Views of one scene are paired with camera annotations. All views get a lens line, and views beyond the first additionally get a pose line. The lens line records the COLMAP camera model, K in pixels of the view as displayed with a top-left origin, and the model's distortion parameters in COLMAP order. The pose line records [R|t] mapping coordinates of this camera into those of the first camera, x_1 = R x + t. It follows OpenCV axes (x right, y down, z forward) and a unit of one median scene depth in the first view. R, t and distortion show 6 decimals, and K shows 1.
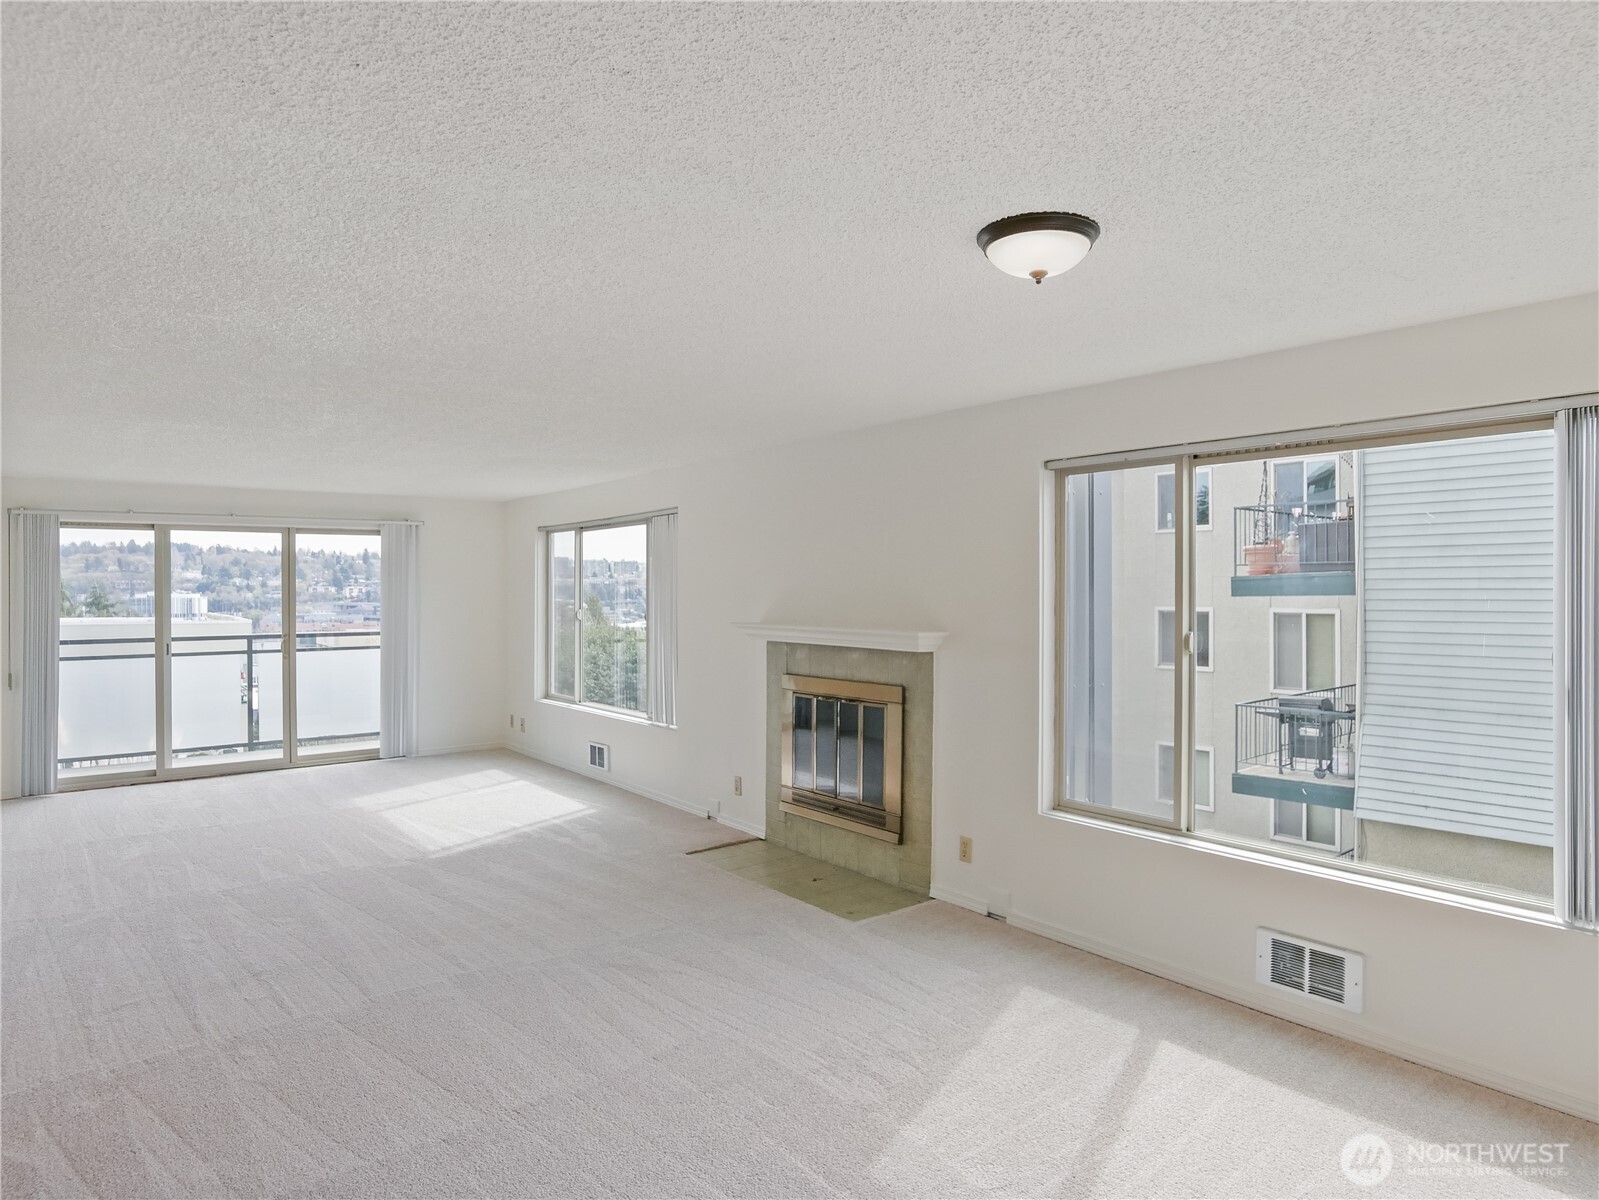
lens RADIAL K [[986.3, 0, 807.2], [0, 986.3, 587.1], [0, 0, 1]] dist [-0.026579, 0.001072]
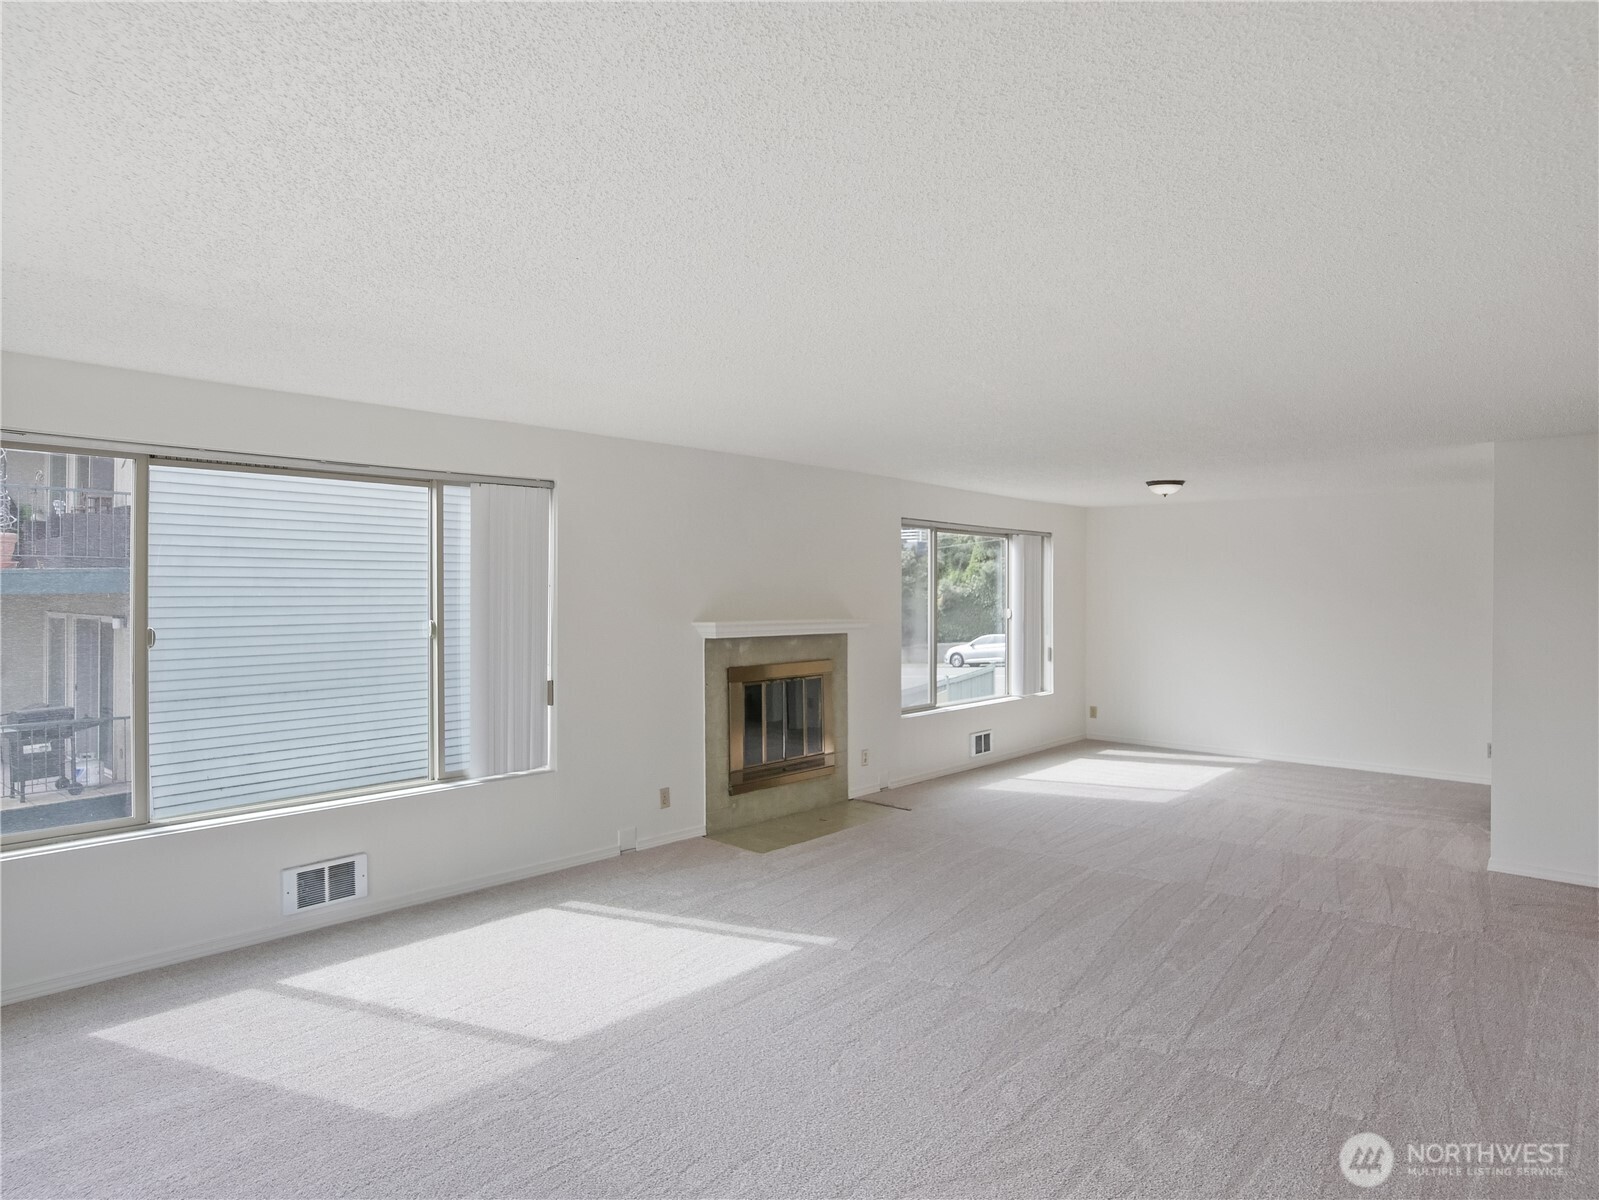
lens RADIAL K [[986.3, 0, 807.2], [0, 986.3, 587.1], [0, 0, 1]] dist [-0.026579, 0.001072]
pose [[-0.192145, 0.002360, 0.981364, -1.062640], [-0.007195, 0.999967, -0.003814, 0.003364], [-0.981340, -0.007793, -0.192122, 1.095782]]
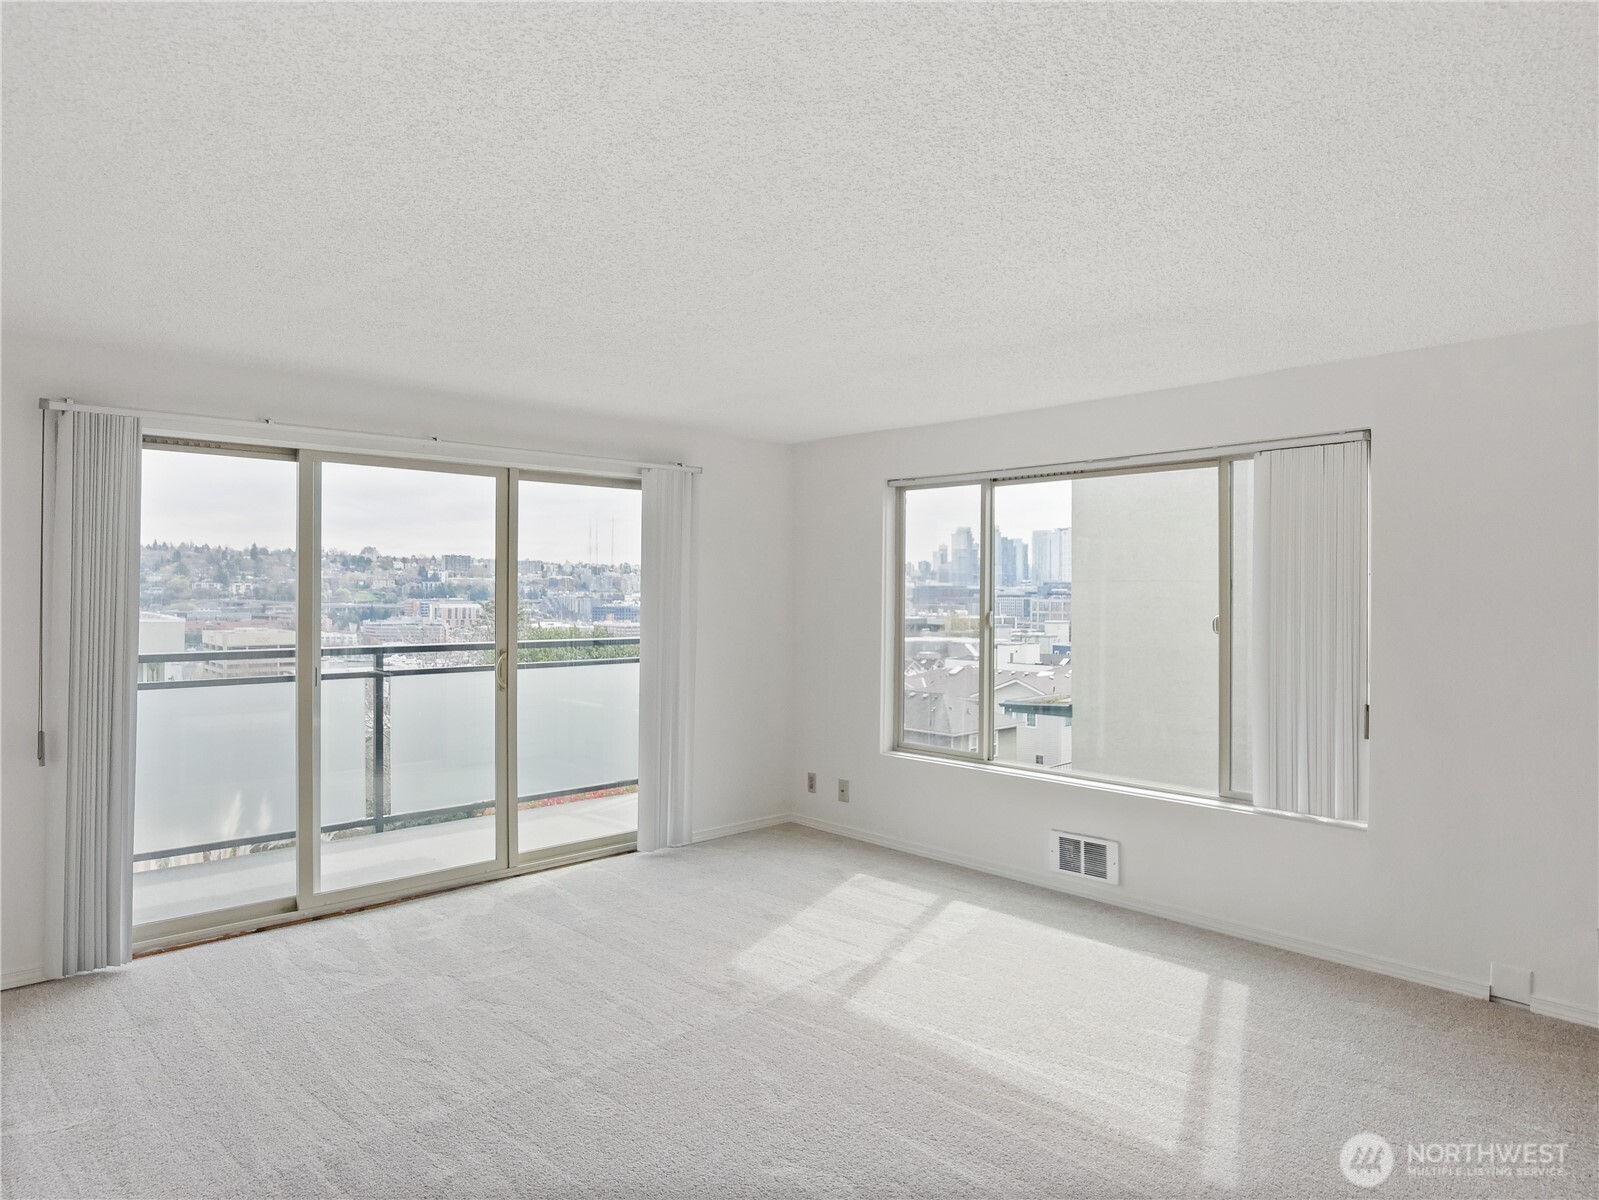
lens RADIAL K [[967.5, 0, 809.6], [0, 967.5, 590.5], [0, 0, 1]] dist [-0.031084, 0.000236]
pose [[0.994162, 0.010727, 0.107366, -0.577454], [-0.010836, 0.999941, 0.000425, 0.014892], [-0.107355, -0.001586, 0.994219, 0.568863]]
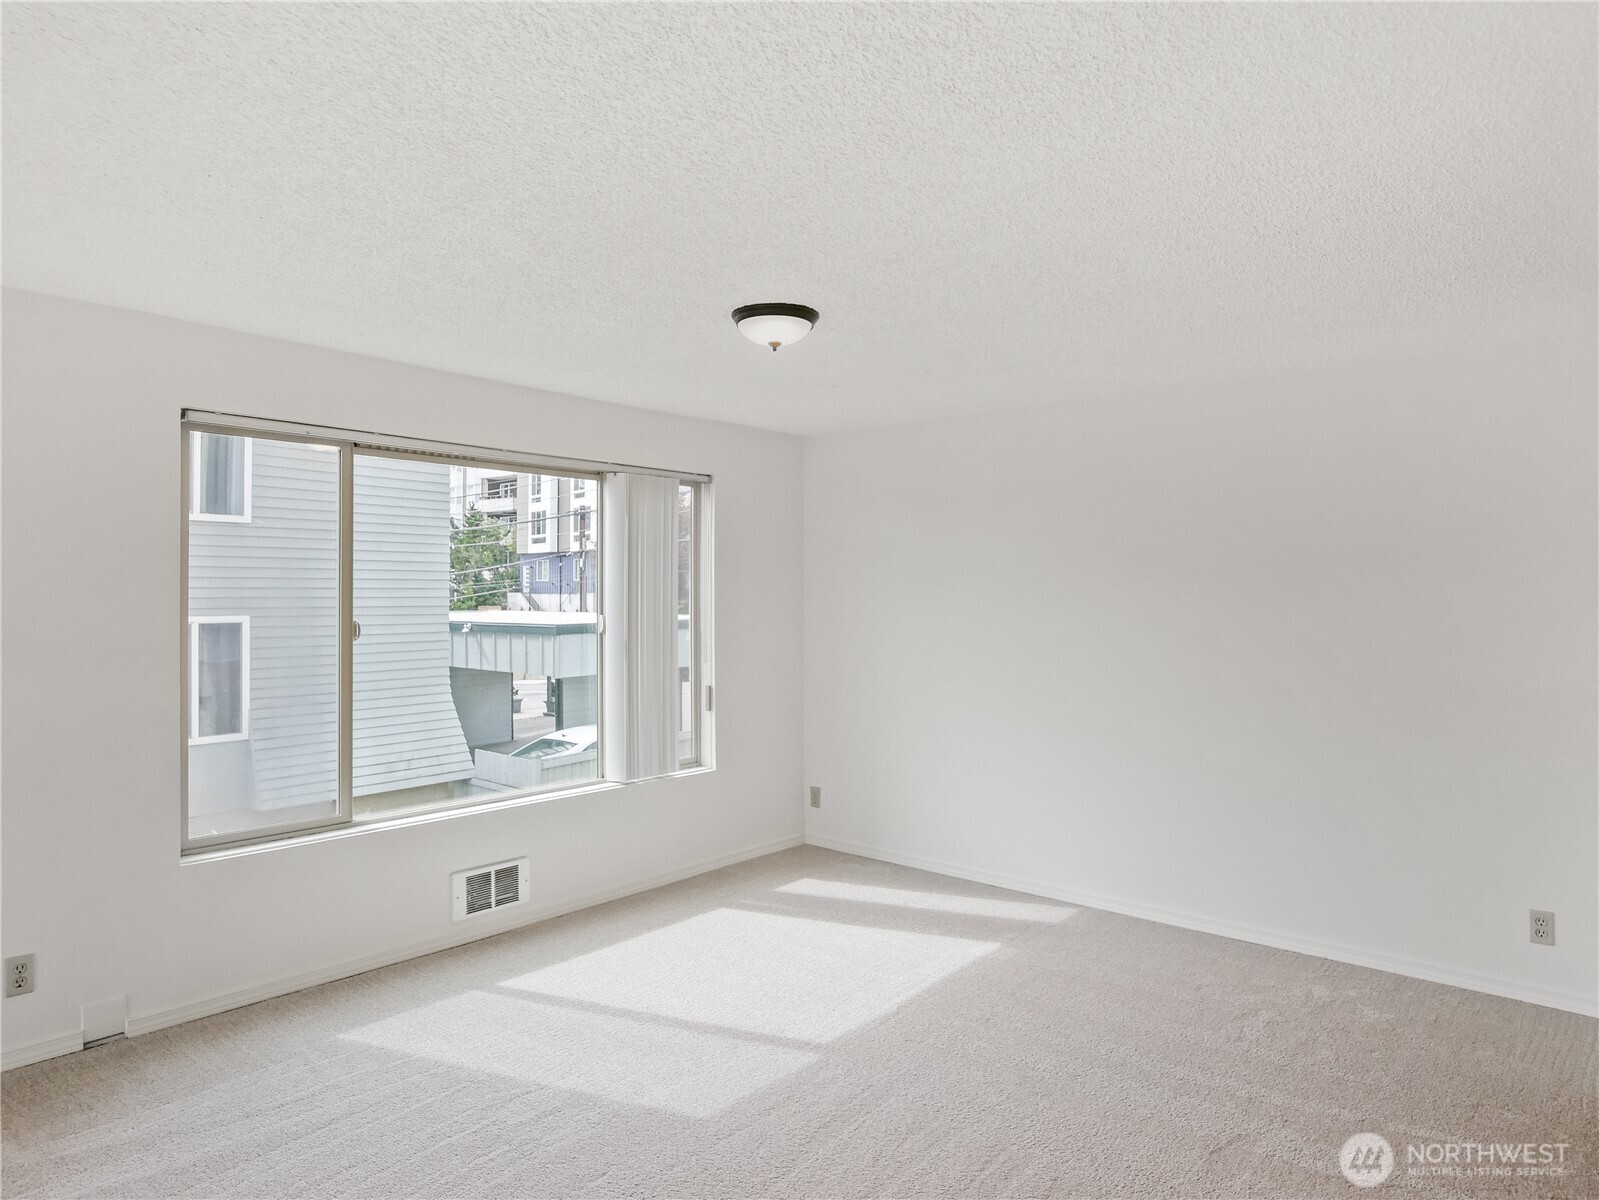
lens RADIAL K [[986.3, 0, 807.2], [0, 986.3, 587.1], [0, 0, 1]] dist [-0.026579, 0.001072]
pose [[-0.191496, 0.009557, 0.981447, -0.442773], [-0.004712, 0.999932, -0.010657, 0.013781], [-0.981482, -0.006665, -0.191438, 0.484836]]
